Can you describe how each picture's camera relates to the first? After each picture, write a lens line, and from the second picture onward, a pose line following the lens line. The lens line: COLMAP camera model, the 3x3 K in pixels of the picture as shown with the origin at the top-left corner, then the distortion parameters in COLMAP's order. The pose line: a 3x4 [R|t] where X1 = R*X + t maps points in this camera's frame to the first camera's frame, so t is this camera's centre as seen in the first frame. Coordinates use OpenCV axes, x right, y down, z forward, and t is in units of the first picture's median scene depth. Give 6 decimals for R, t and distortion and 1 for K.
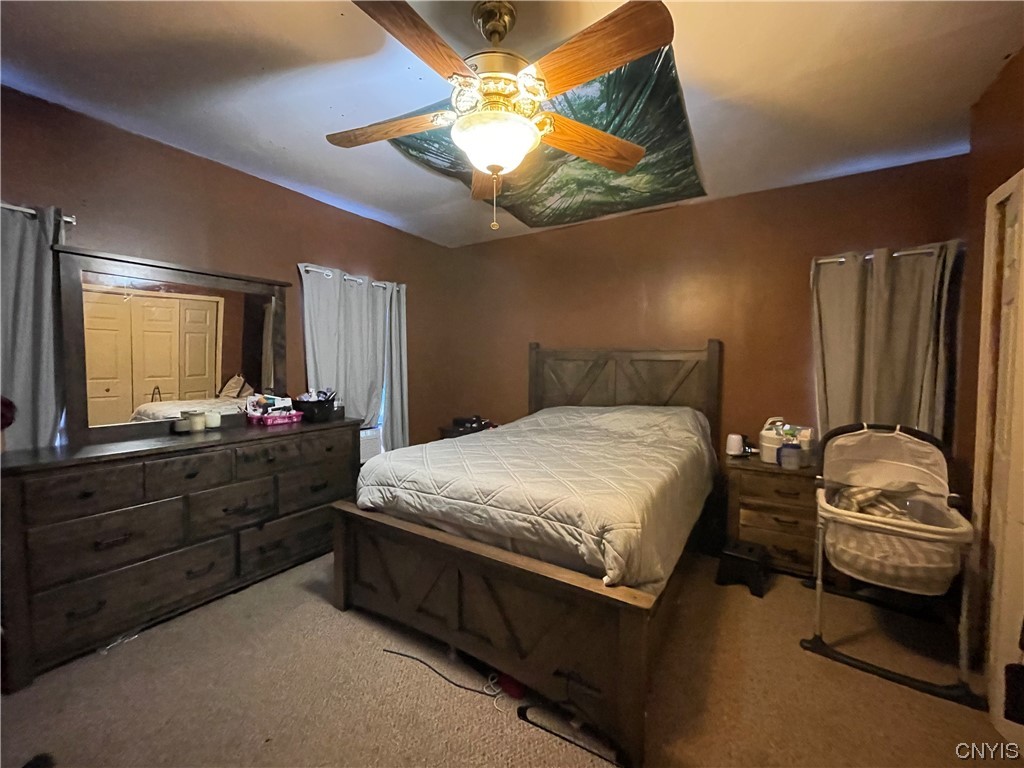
lens RADIAL K [[414.2, 0, 510.5], [0, 414.2, 382.4], [0, 0, 1]] dist [0.002139, -0.001243]
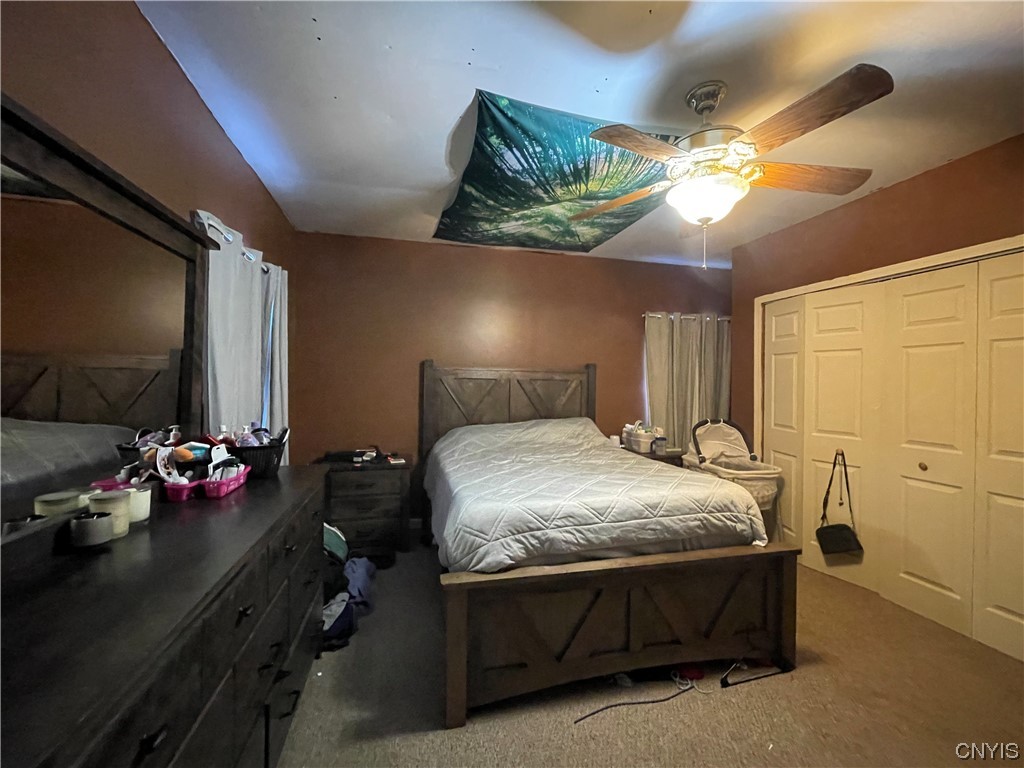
lens RADIAL K [[414.2, 0, 511.9], [0, 414.2, 381.6], [0, 0, 1]] dist [0.002139, -0.001243]
pose [[0.691043, 0.001616, 0.722812, -0.970242], [0.028725, 0.999146, -0.029697, -0.028613], [-0.722243, 0.041284, 0.690406, 0.460981]]
